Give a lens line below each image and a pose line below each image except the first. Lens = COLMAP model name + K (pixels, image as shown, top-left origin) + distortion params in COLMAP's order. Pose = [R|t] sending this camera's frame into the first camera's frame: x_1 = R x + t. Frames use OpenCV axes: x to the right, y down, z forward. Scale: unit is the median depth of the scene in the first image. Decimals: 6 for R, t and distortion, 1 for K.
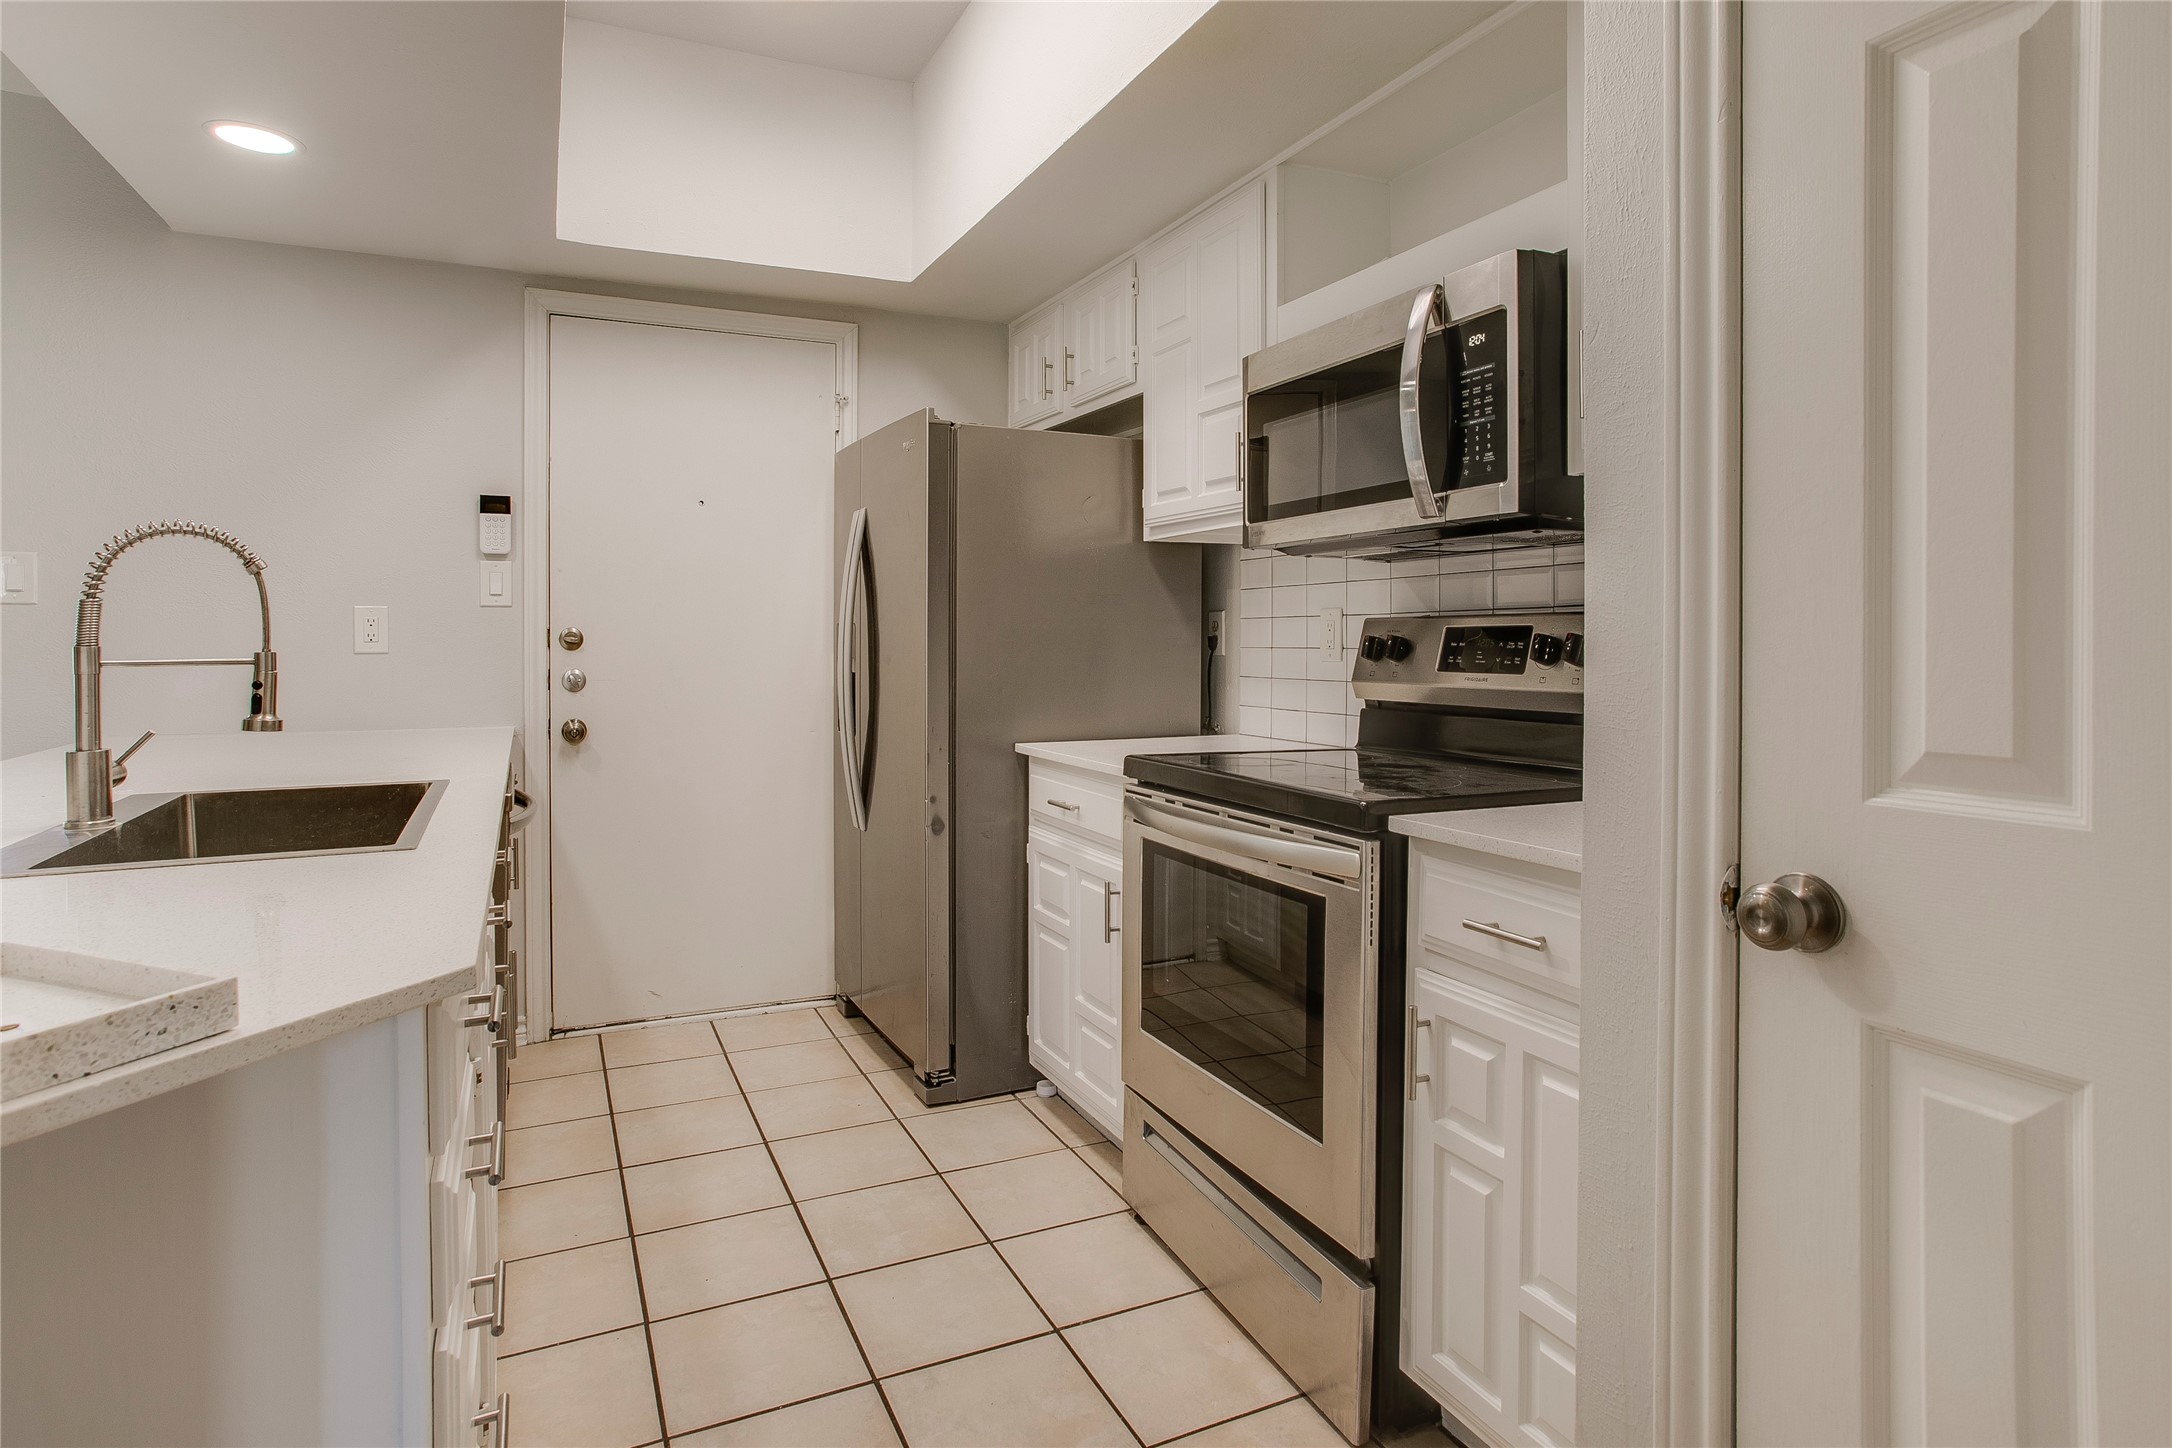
lens RADIAL K [[1159.6, 0, 1078.3], [0, 1159.6, 648.9], [0, 0, 1]] dist [-0.018206, 0.000442]
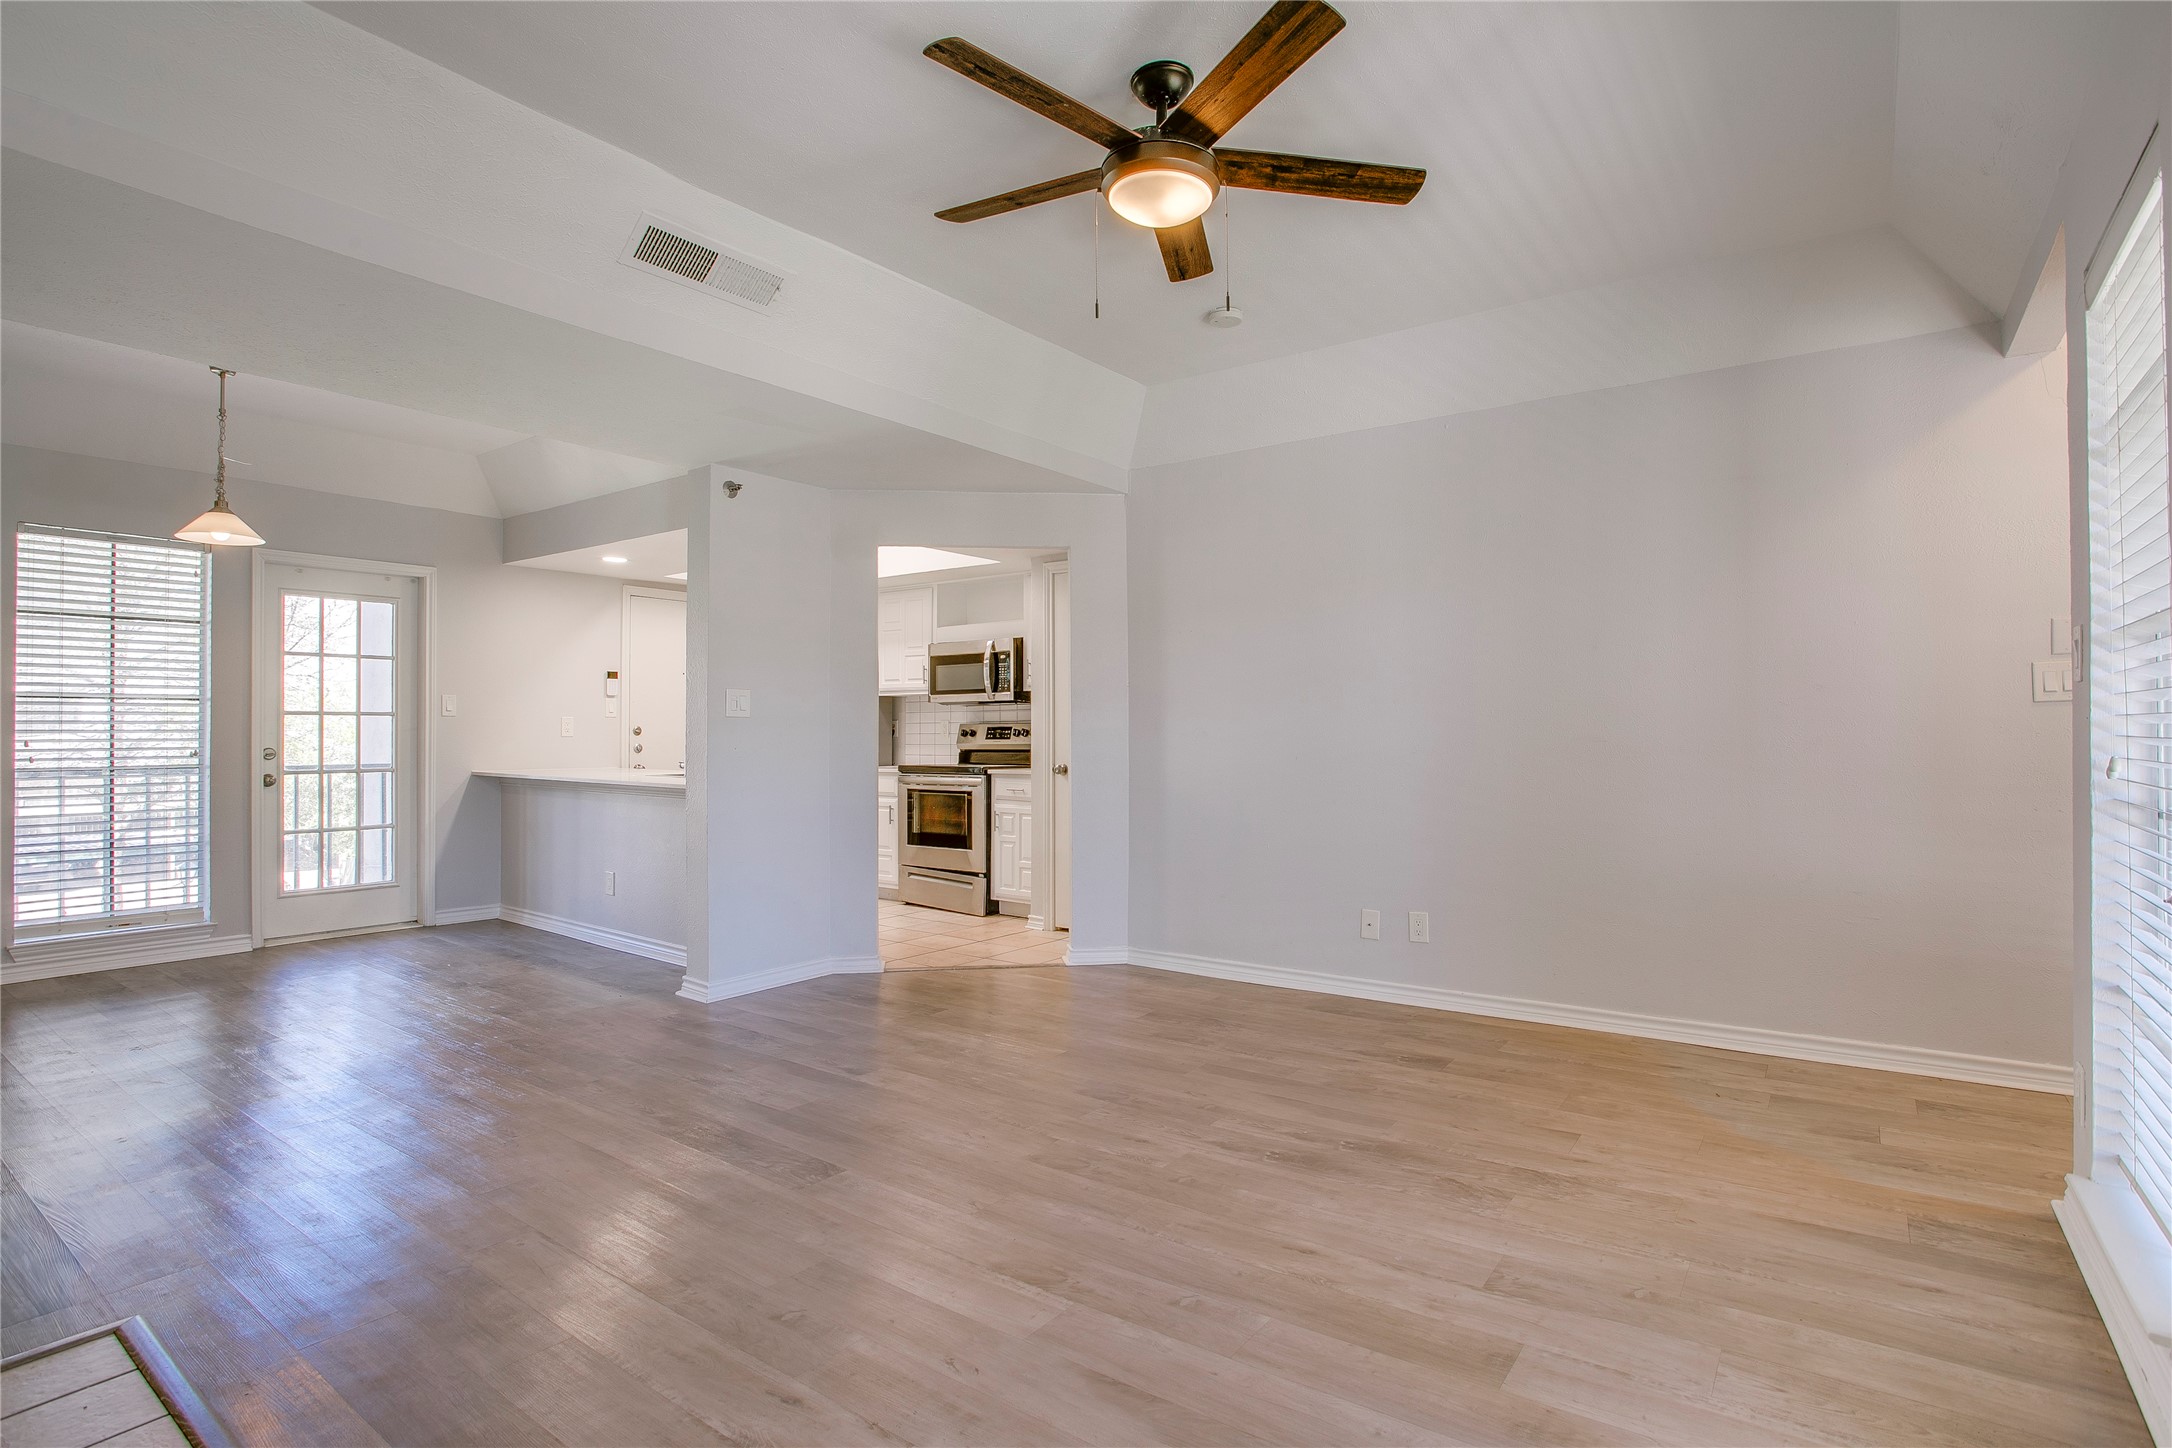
lens RADIAL K [[1074.5, 0, 1086.0], [0, 1074.5, 724.0], [0, 0, 1]] dist [-0.040433, 0.000751]
pose [[0.875045, 0.002705, 0.484034, -0.851176], [0.005603, 0.999861, -0.015717, 0.021689], [-0.484009, 0.016465, 0.874908, -1.694573]]
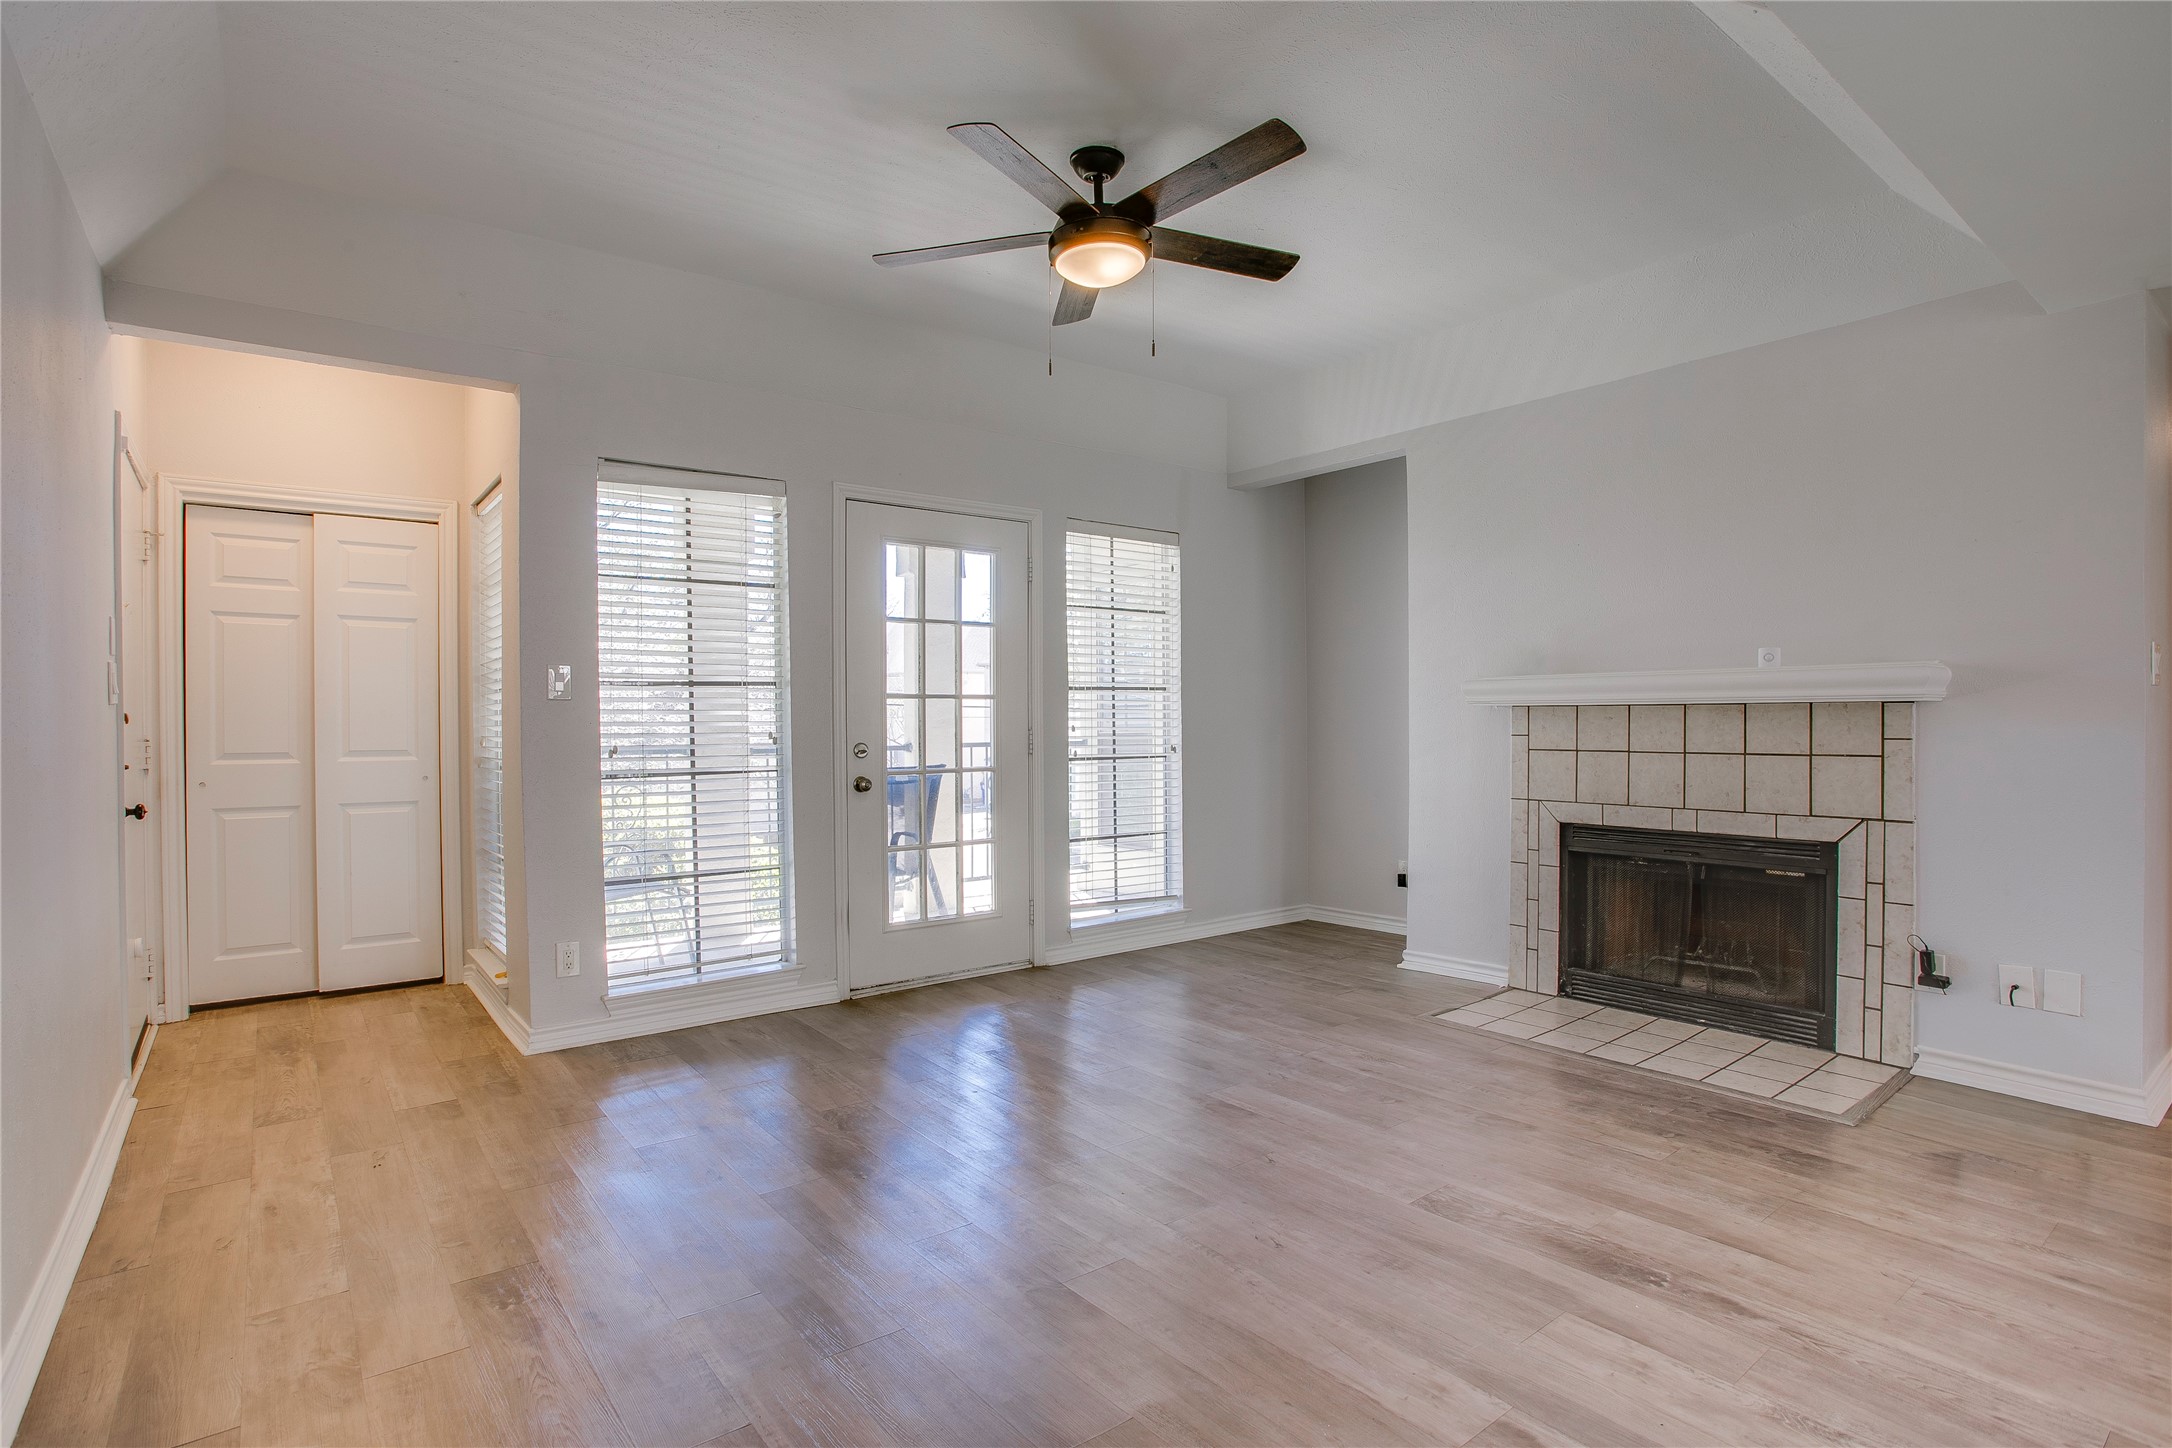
lens RADIAL K [[1074.5, 0, 1086.0], [0, 1074.5, 724.0], [0, 0, 1]] dist [-0.040433, 0.000751]
pose [[-0.973421, 0.008644, -0.228859, -0.049649], [0.006631, 0.999932, 0.009563, 0.000249], [0.228926, 0.007791, -0.973413, 0.201489]]
